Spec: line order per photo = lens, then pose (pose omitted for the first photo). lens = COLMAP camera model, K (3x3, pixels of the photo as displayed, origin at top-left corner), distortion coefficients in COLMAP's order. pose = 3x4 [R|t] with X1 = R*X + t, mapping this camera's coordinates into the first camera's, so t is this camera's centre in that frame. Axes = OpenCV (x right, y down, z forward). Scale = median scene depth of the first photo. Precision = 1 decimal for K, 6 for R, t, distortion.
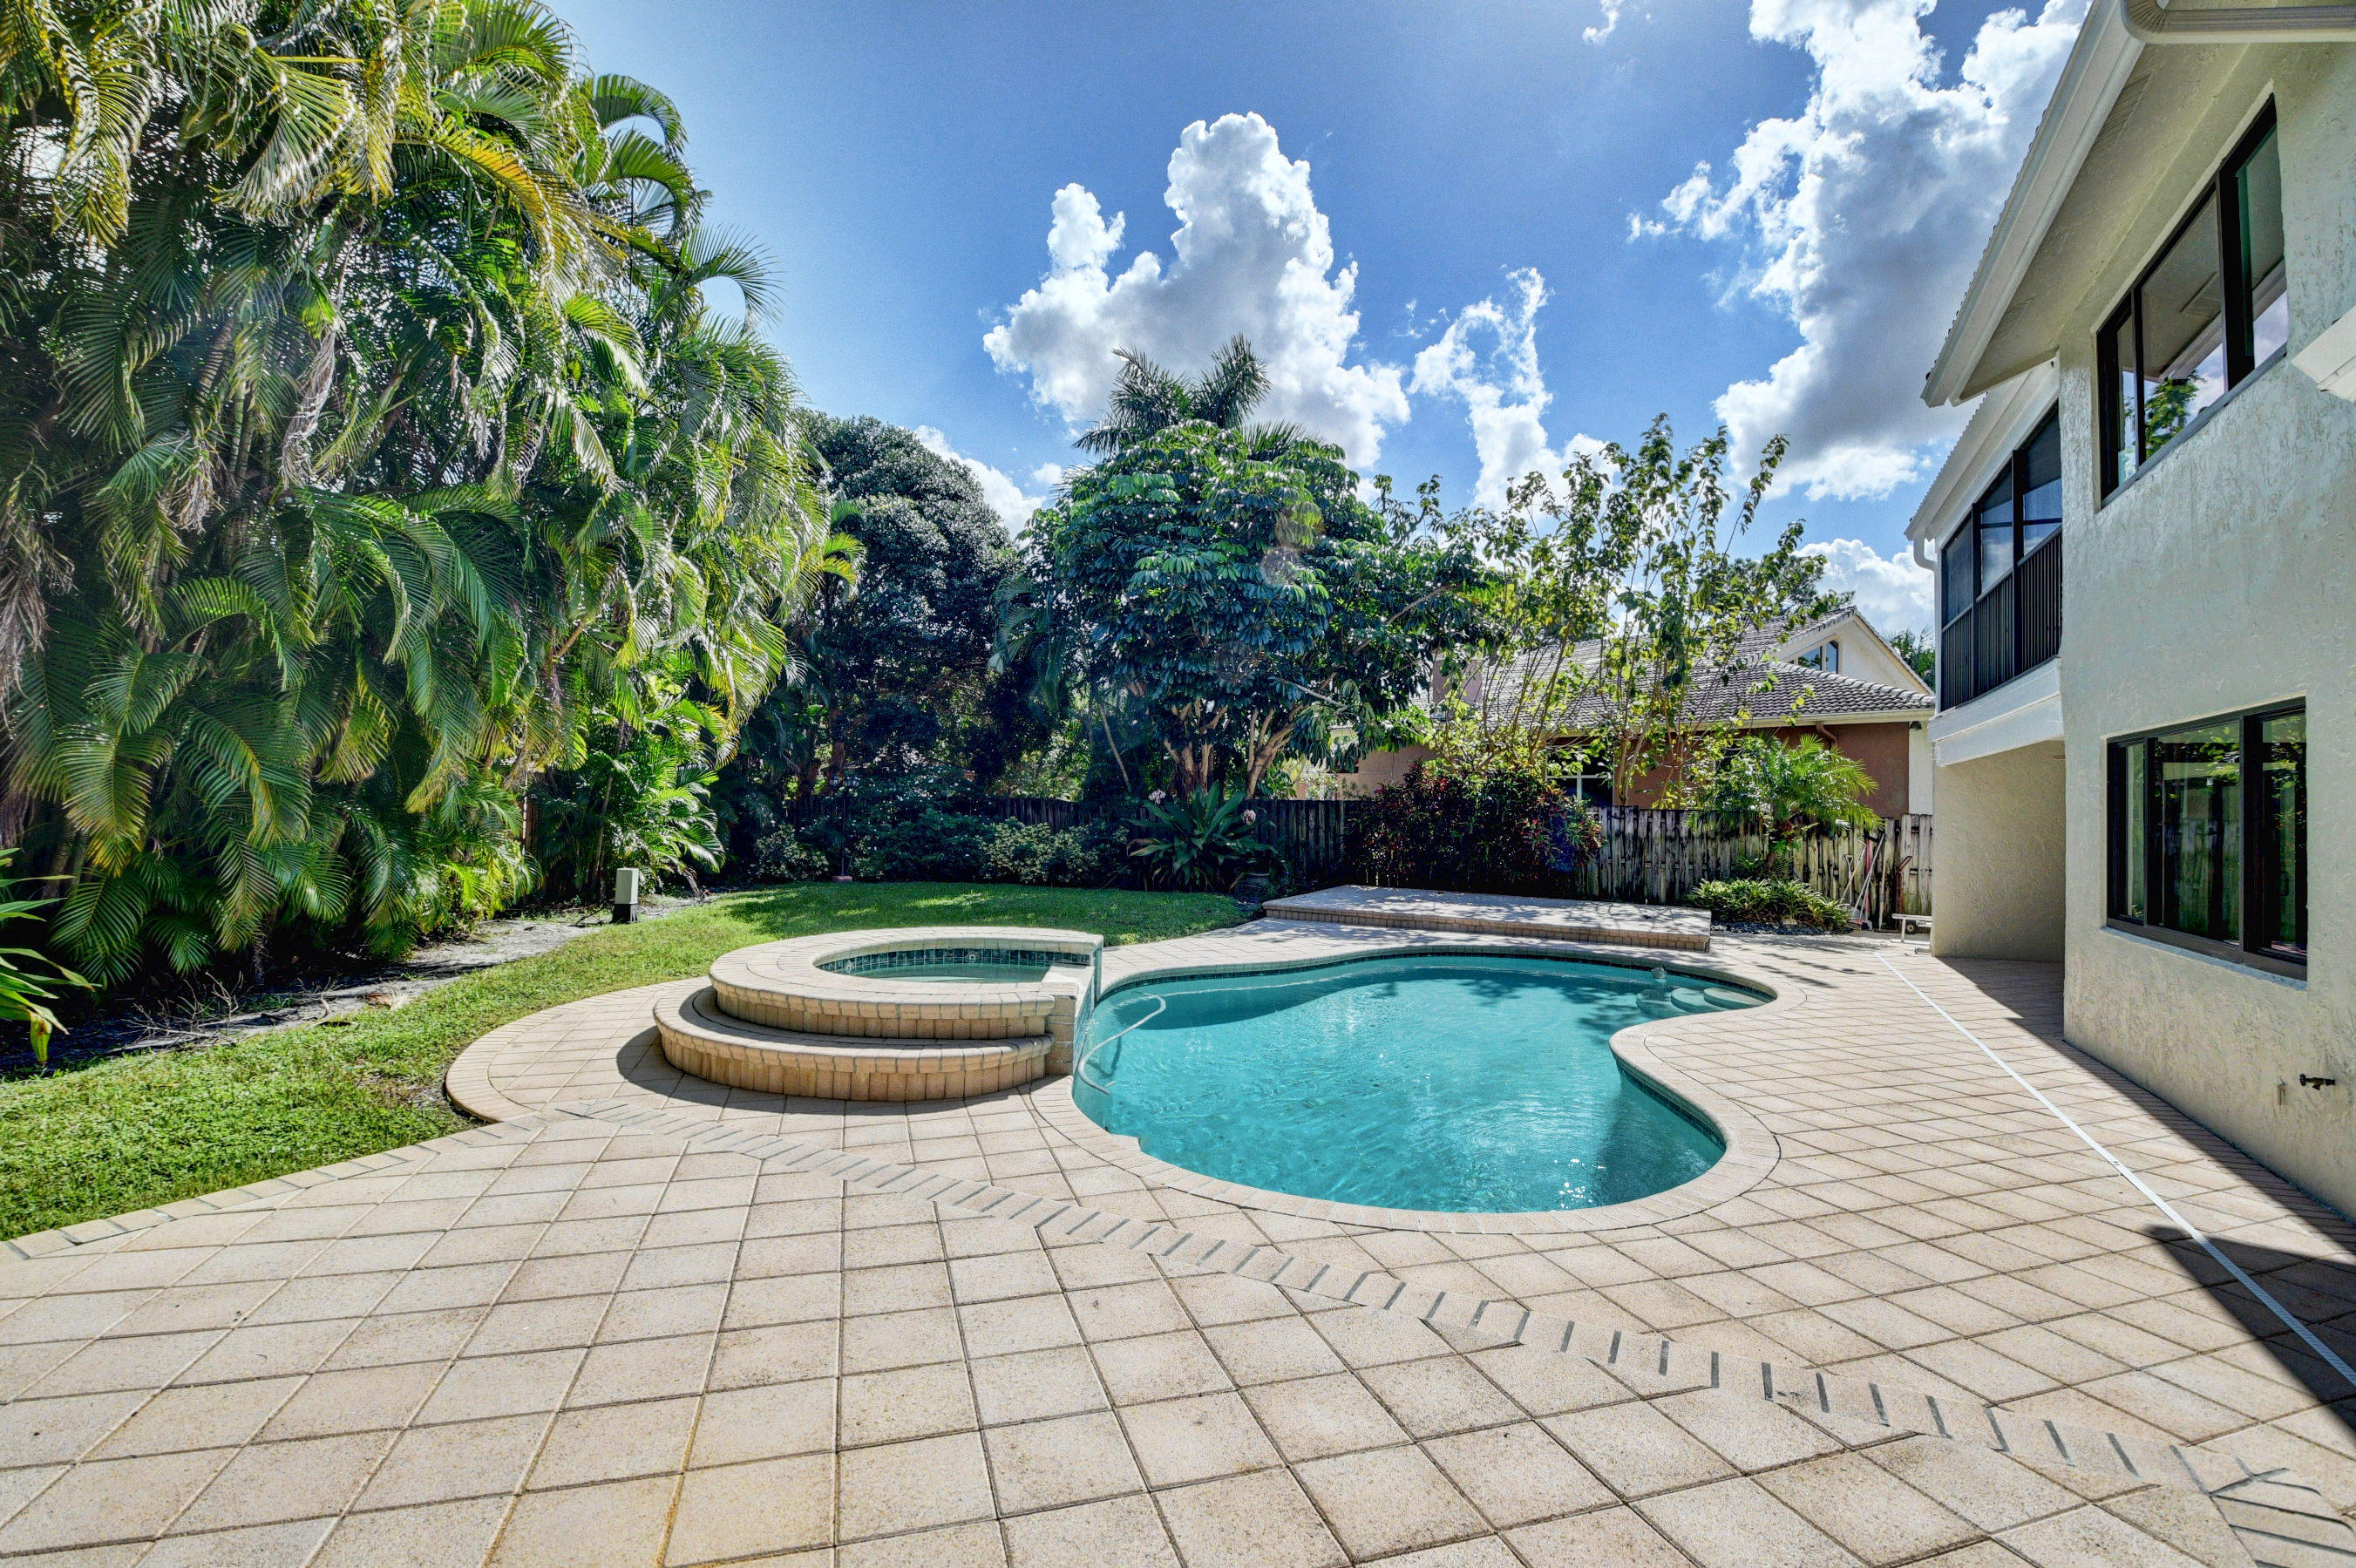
lens RADIAL K [[1034.0, 0, 1171.7], [0, 1034.0, 785.1], [0, 0, 1]] dist [-0.003373, -0.012700]
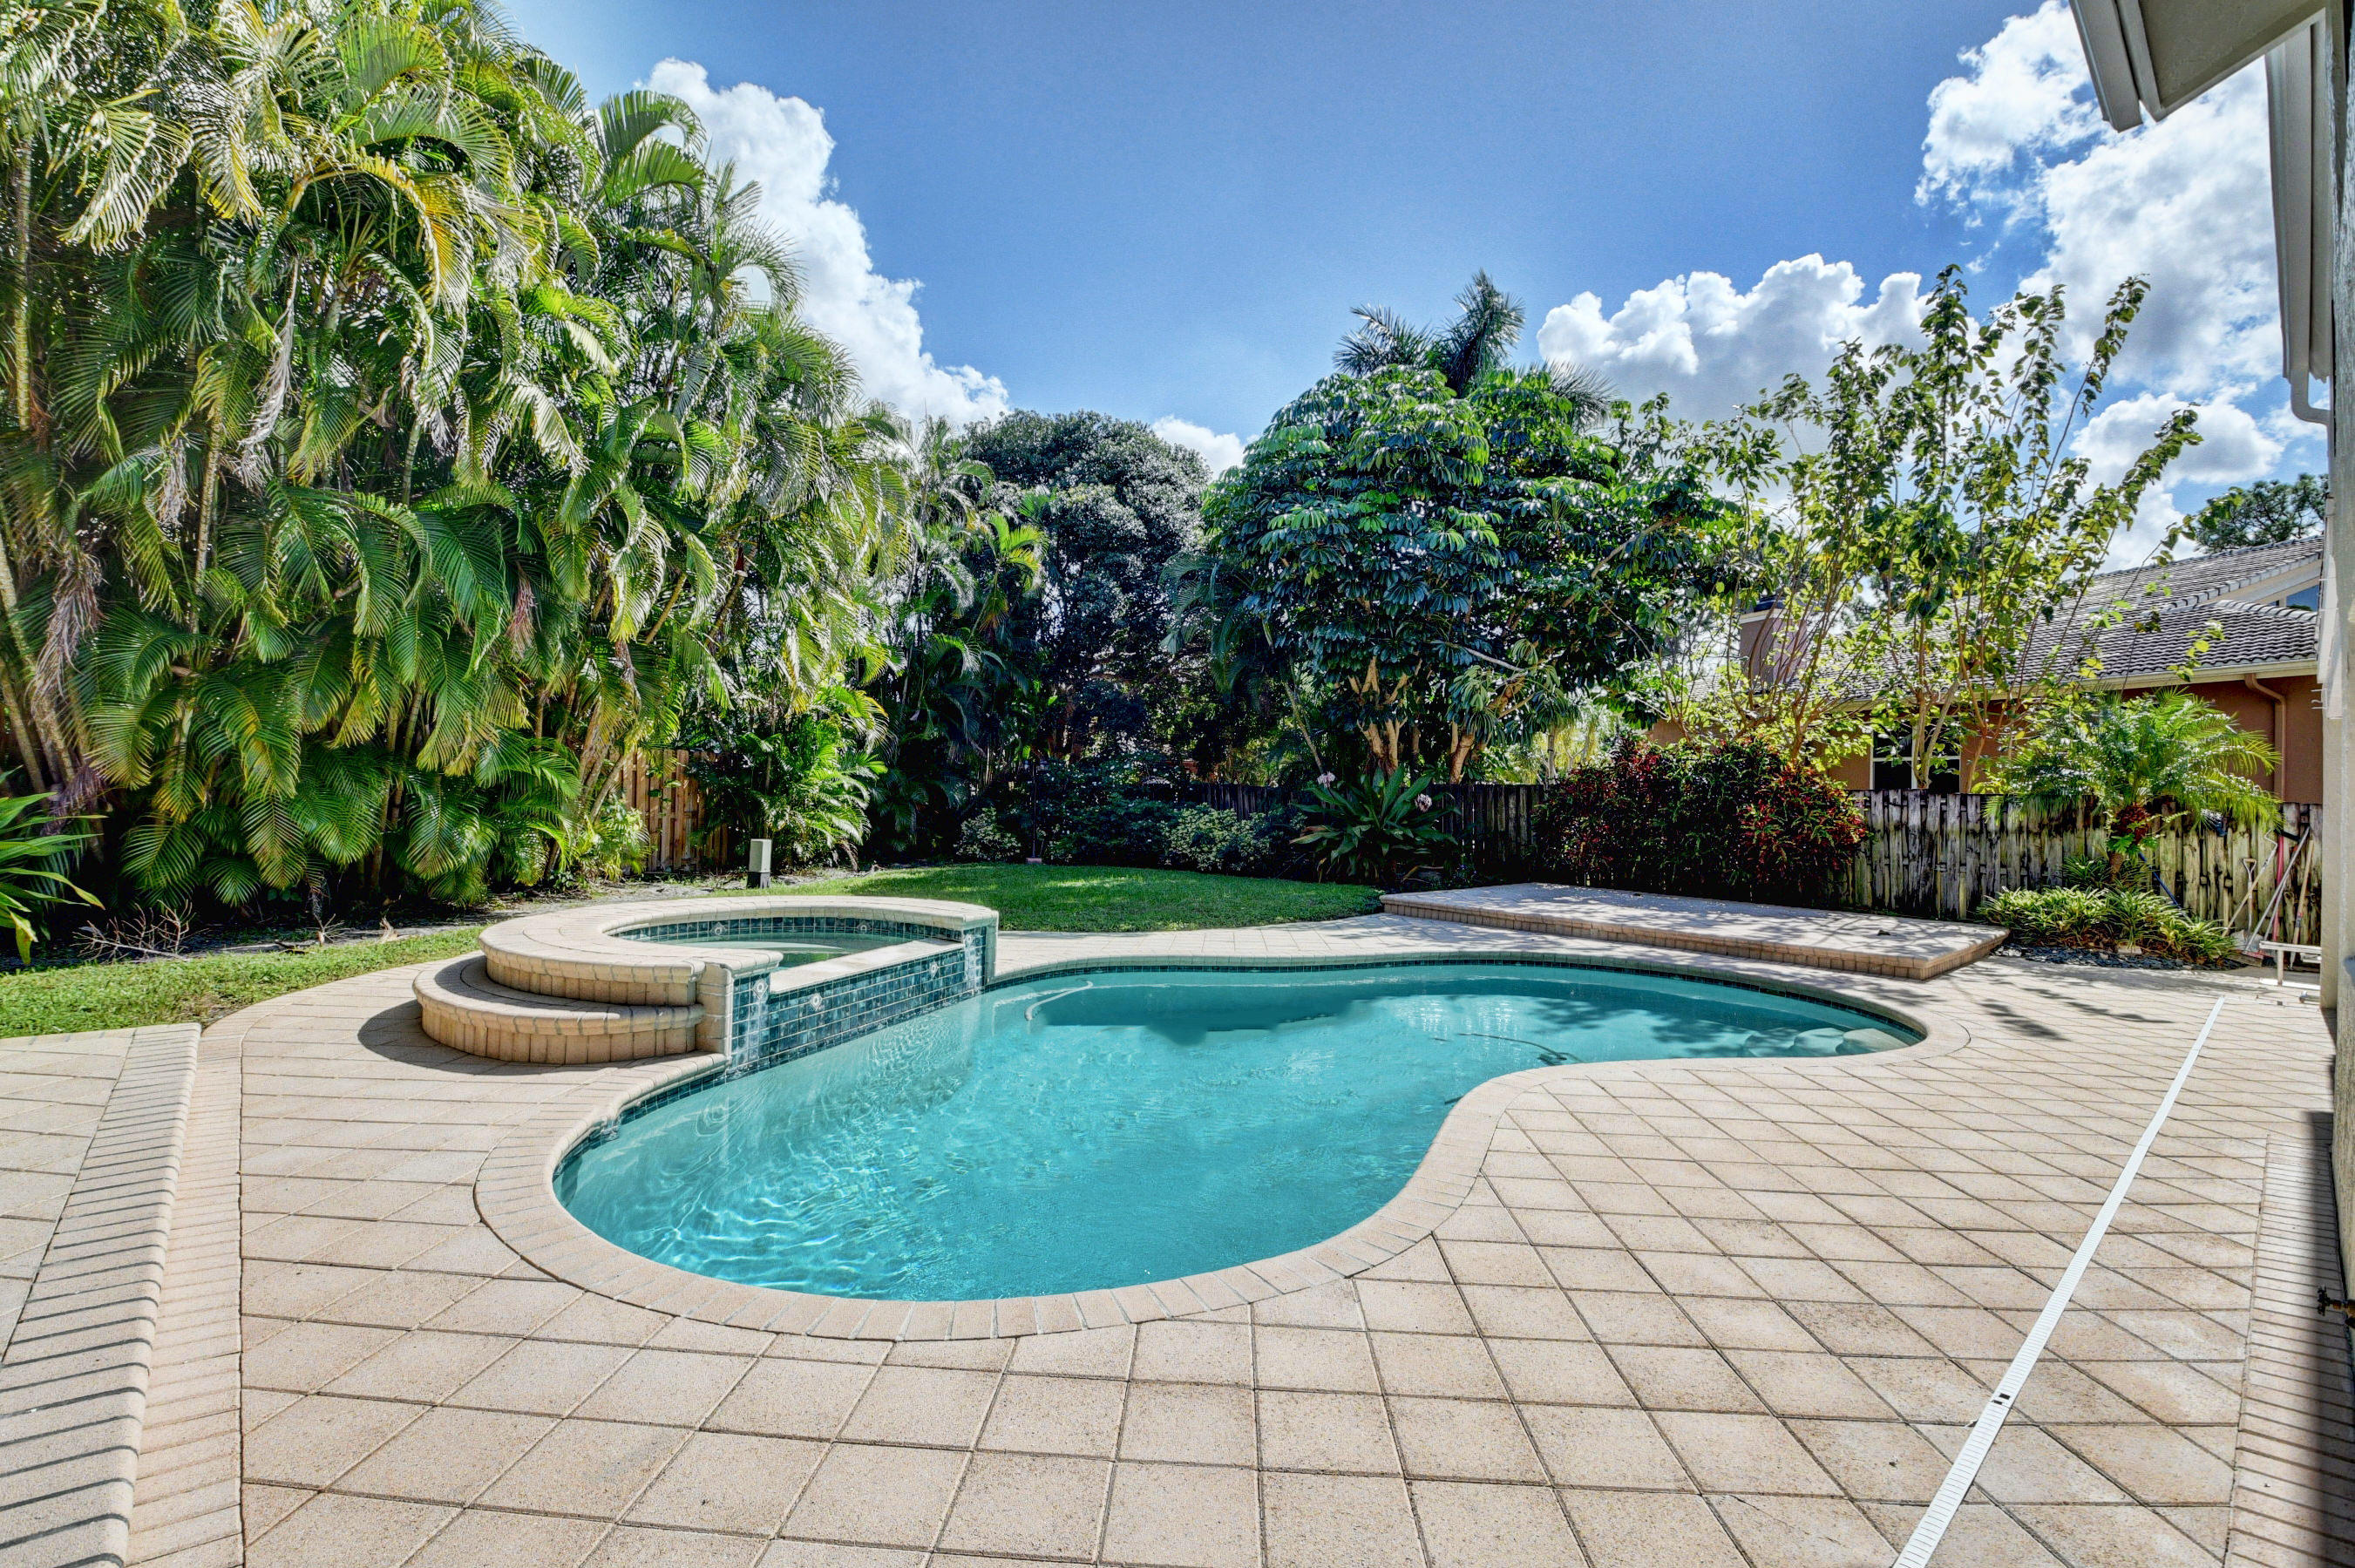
lens RADIAL K [[1033.6, 0, 1166.6], [0, 1033.6, 789.6], [0, 0, 1]] dist [-0.003373, -0.012700]
pose [[0.939586, 0.002601, -0.342304, 0.198945], [-0.000849, 0.999986, 0.005268, 0.017866], [0.342313, -0.004659, 0.939575, 0.106297]]
